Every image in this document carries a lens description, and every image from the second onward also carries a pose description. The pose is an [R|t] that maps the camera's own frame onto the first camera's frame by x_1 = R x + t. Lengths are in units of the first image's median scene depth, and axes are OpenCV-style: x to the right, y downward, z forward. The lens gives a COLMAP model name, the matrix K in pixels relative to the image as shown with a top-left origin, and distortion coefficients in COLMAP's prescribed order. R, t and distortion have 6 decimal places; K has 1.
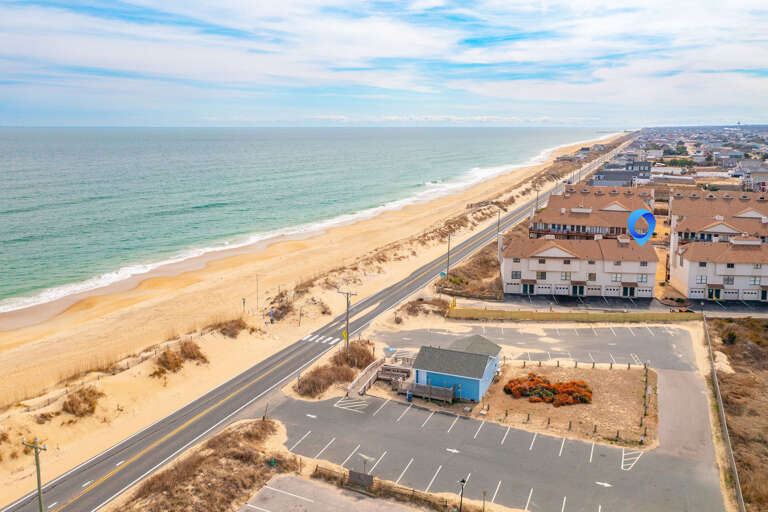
lens RADIAL K [[613.1, 0, 384.0], [0, 613.1, 256.0], [0, 0, 1]] dist [0.003736, 0.007026]
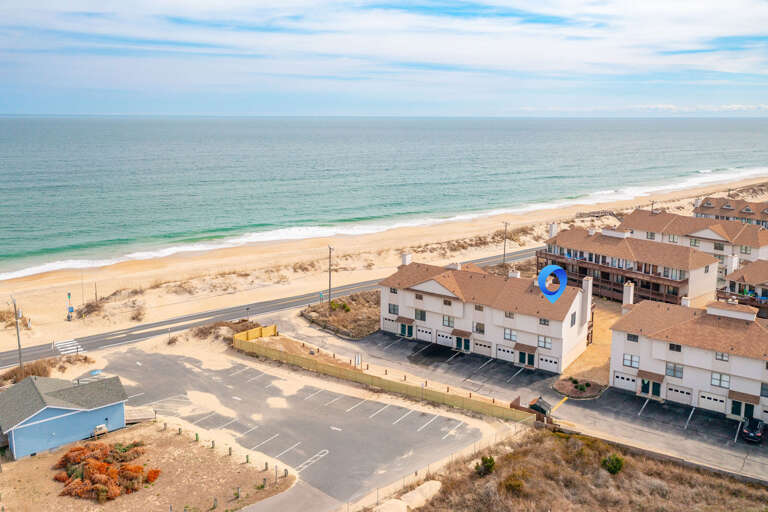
lens RADIAL K [[613.1, 0, 384.0], [0, 613.1, 256.0], [0, 0, 1]] dist [0.003736, 0.007026]
pose [[0.874491, 0.110404, -0.472310, 0.568620], [-0.103062, 0.993809, 0.041484, -0.067334], [0.473966, 0.012400, 0.880456, 0.318260]]
